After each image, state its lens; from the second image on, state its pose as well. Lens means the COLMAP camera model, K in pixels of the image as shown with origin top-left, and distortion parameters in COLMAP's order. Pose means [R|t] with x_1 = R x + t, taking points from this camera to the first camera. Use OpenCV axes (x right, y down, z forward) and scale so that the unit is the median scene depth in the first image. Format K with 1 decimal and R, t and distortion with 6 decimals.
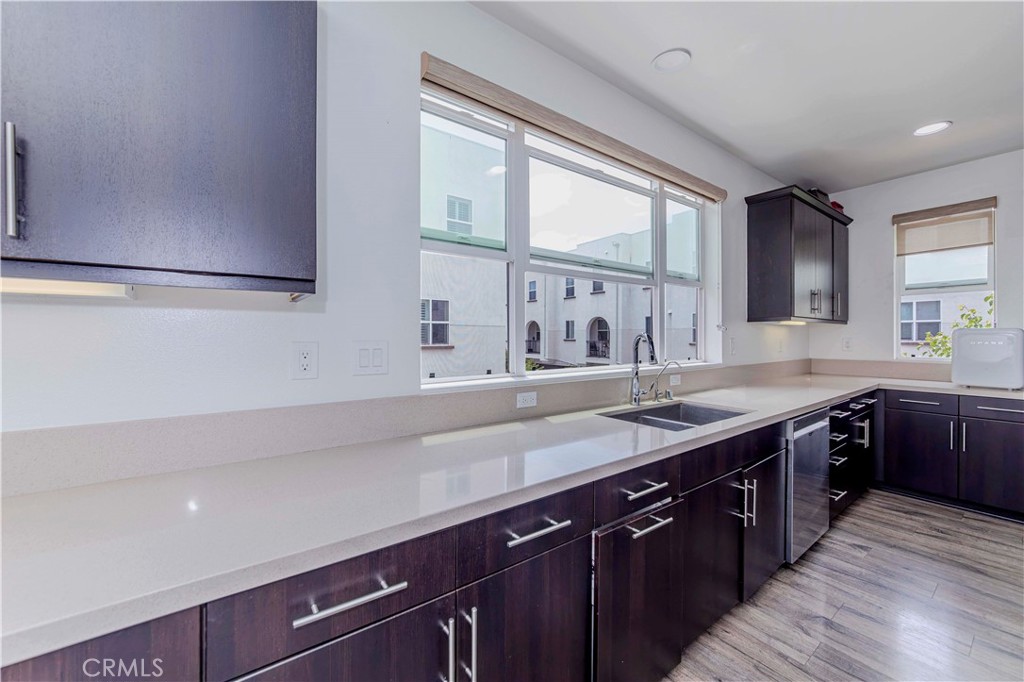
lens RADIAL K [[393.7, 0, 517.4], [0, 393.7, 339.9], [0, 0, 1]] dist [-0.008900, -0.000396]
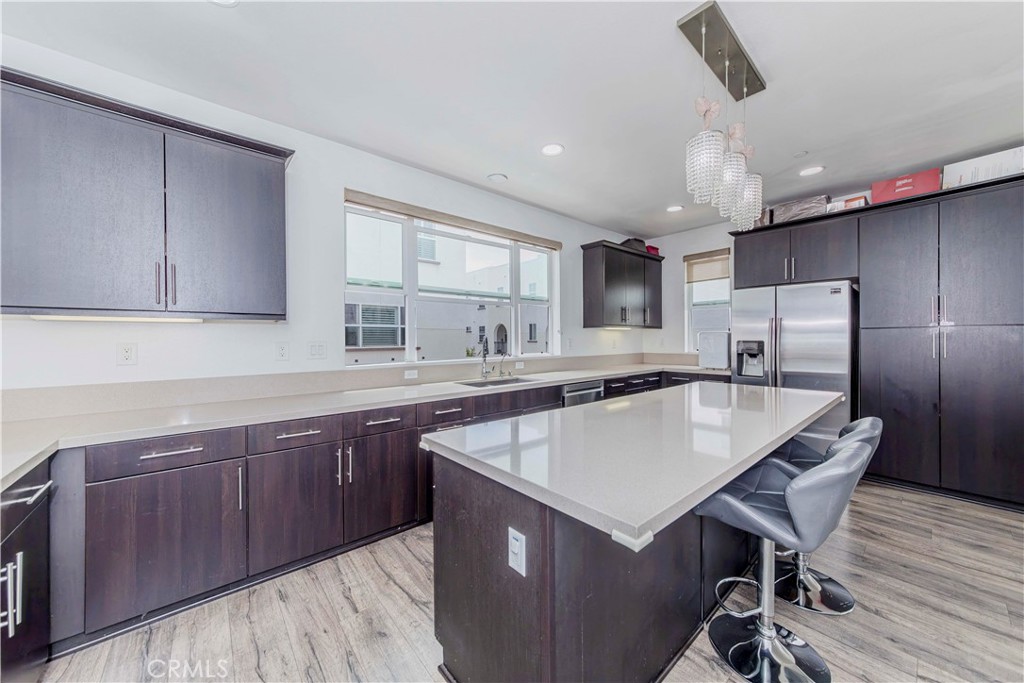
lens RADIAL K [[376.8, 0, 505.0], [0, 376.8, 340.0], [0, 0, 1]] dist [-0.000405, -0.000060]
pose [[0.999595, -0.005283, 0.027955, 0.254374], [0.005410, 0.999975, -0.004486, 0.005213], [-0.027930, 0.004635, 0.999599, -0.447699]]
